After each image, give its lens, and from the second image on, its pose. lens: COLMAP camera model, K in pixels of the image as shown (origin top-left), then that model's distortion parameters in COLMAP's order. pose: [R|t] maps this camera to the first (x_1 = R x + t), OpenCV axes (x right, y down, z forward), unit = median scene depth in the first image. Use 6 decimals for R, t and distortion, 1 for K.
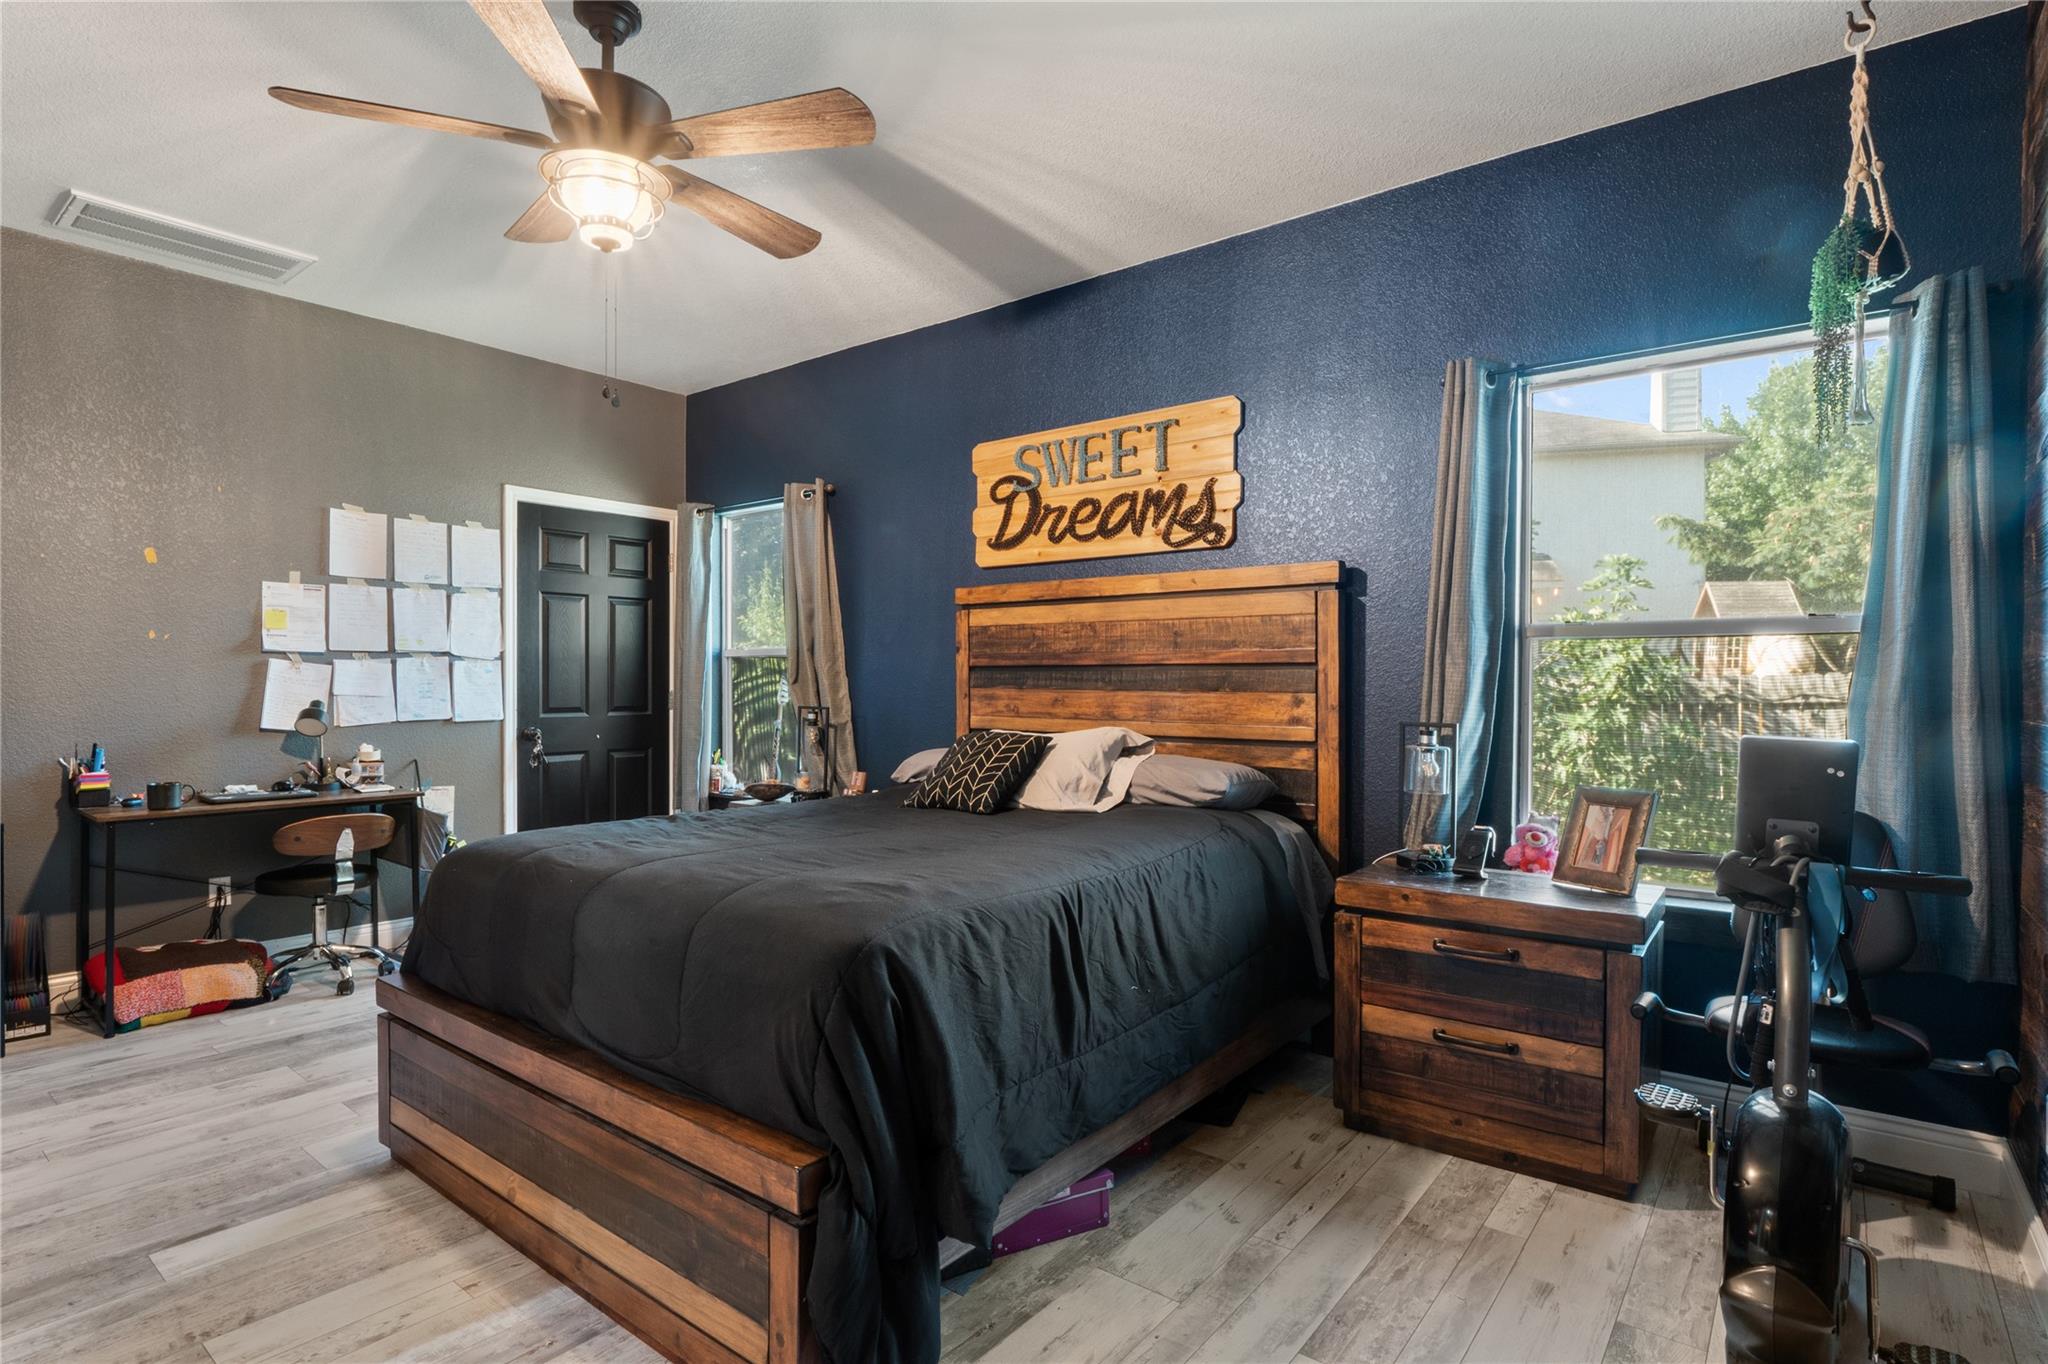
lens RADIAL K [[1006.3, 0, 1007.1], [0, 1006.3, 704.3], [0, 0, 1]] dist [-0.008979, -0.004440]
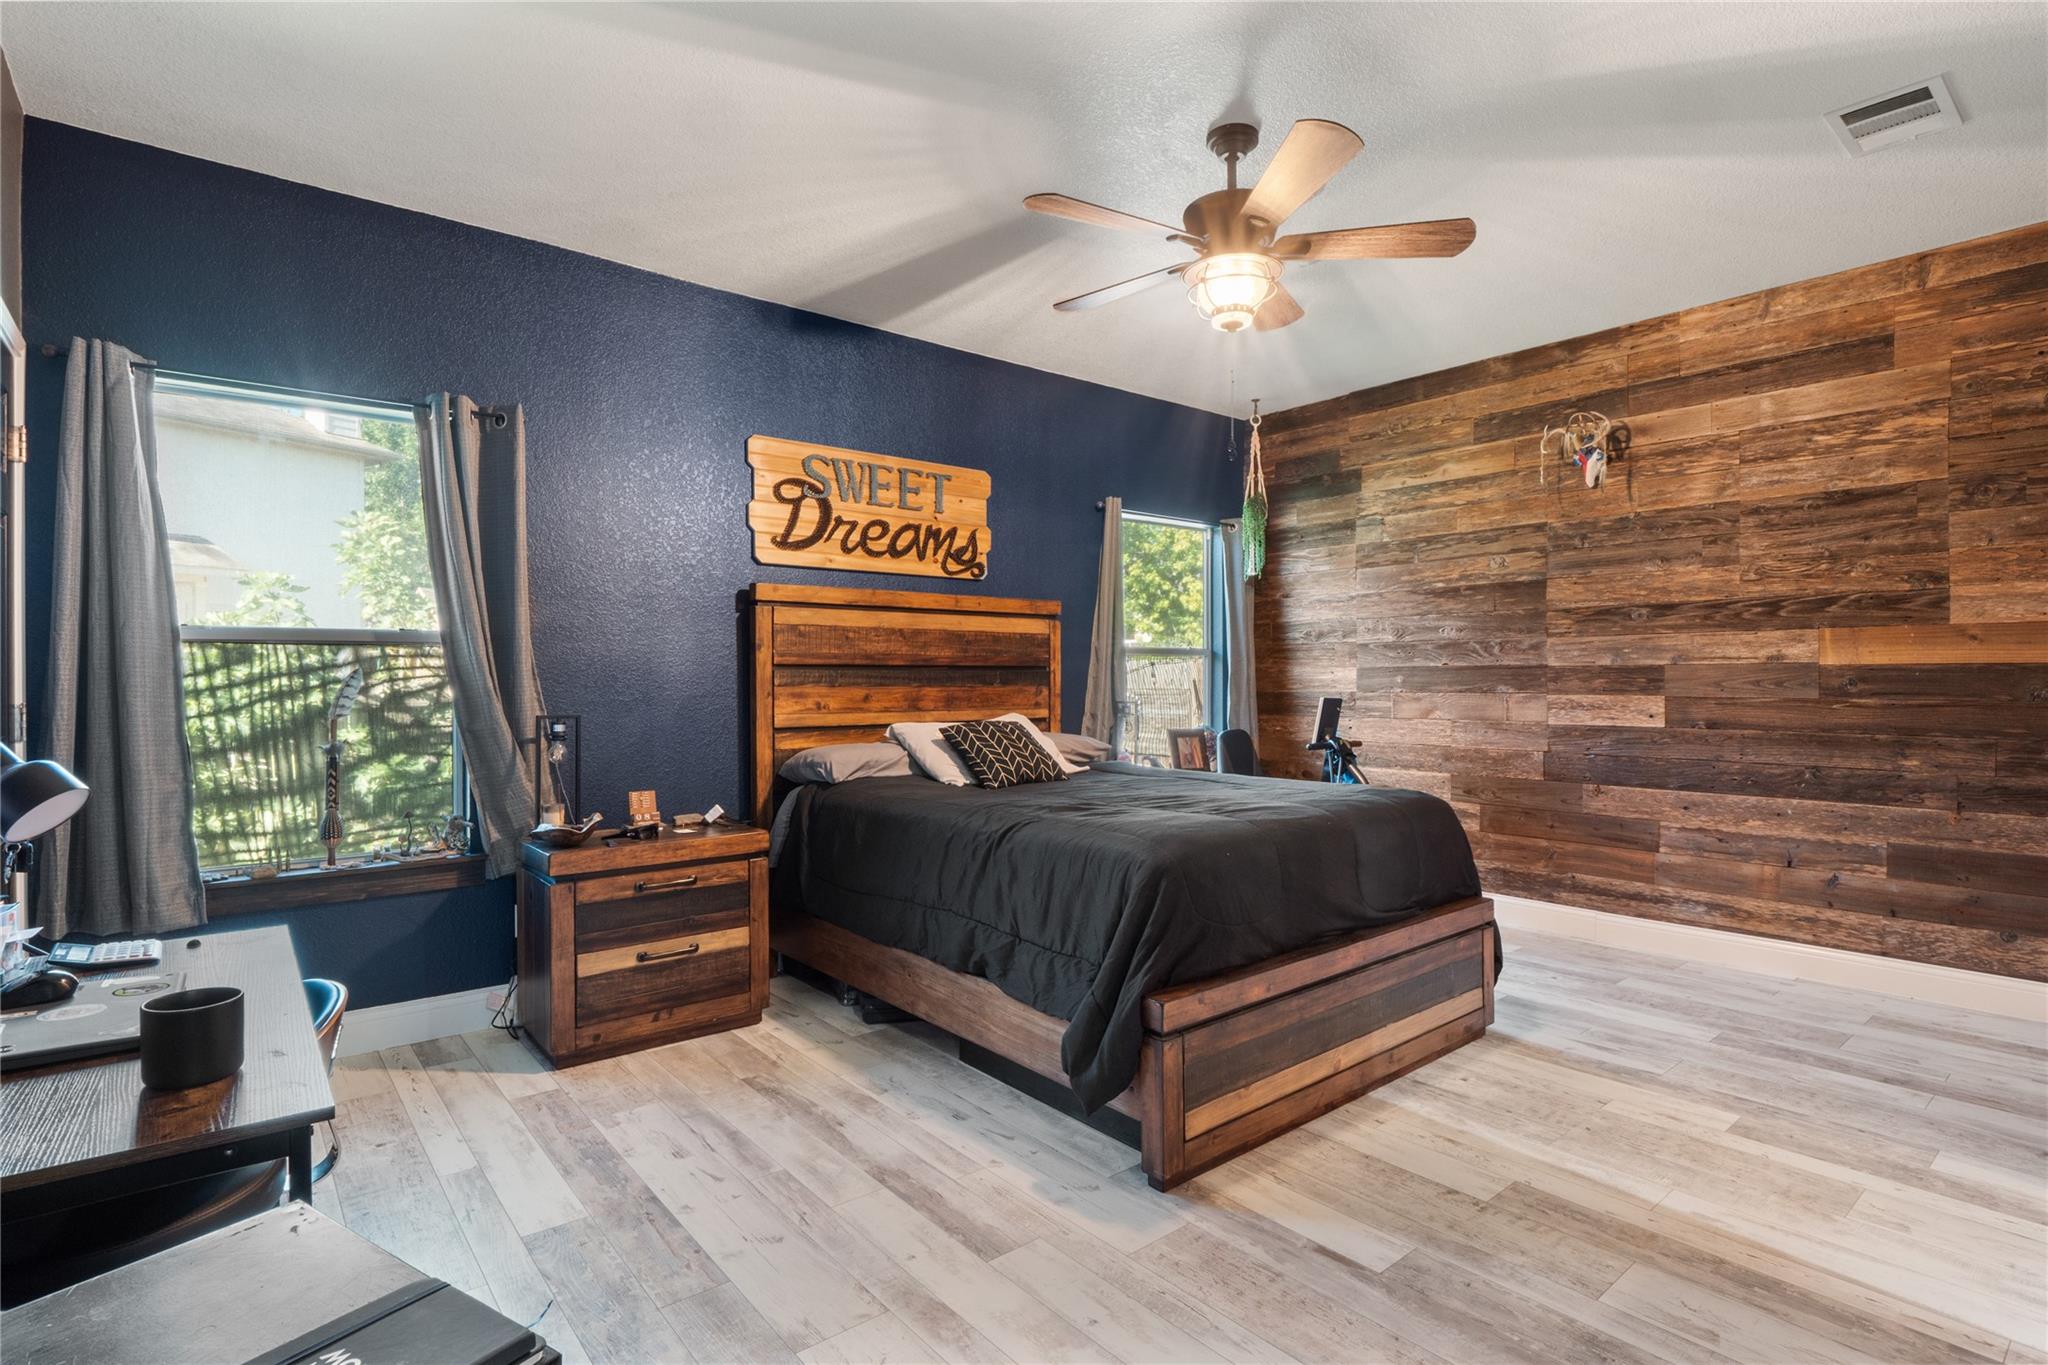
lens RADIAL K [[1006.3, 0, 1035.6], [0, 1006.3, 679.3], [0, 0, 1]] dist [-0.008979, -0.004440]
pose [[0.201509, -0.004928, 0.979474, -1.024813], [0.023582, 0.999722, 0.000178, -0.019004], [-0.979203, 0.023062, 0.201569, 0.605563]]
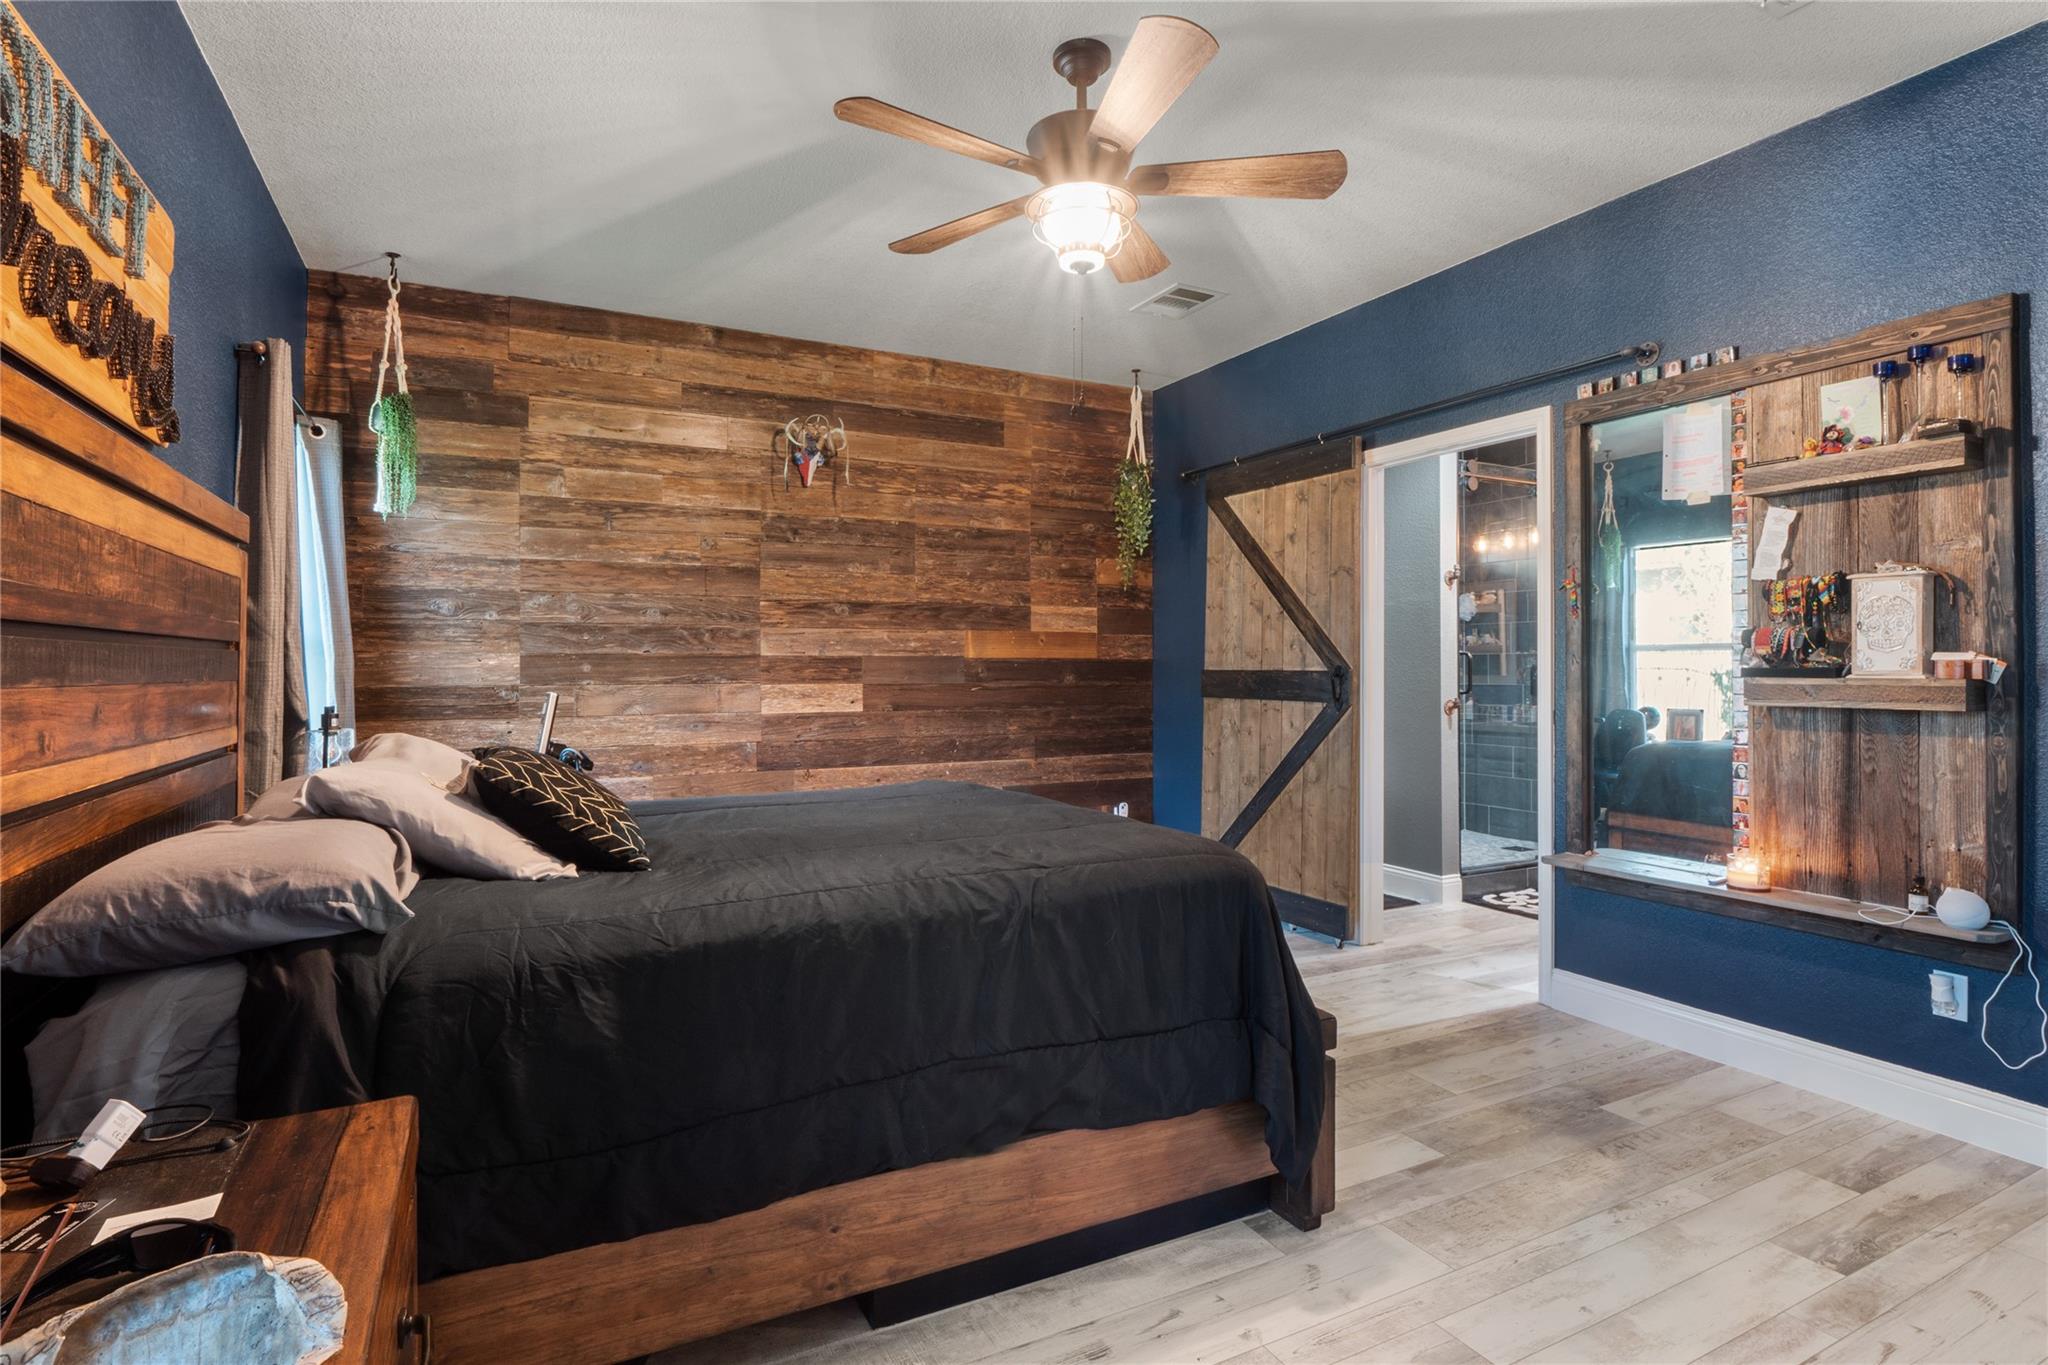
lens RADIAL K [[1006.3, 0, 1041.2], [0, 1006.3, 663.0], [0, 0, 1]] dist [-0.008979, -0.004440]
pose [[-0.911910, -0.002145, 0.410384, -0.494746], [0.004703, 0.999866, 0.015676, -0.029022], [-0.410363, 0.016225, -0.911778, 1.234475]]
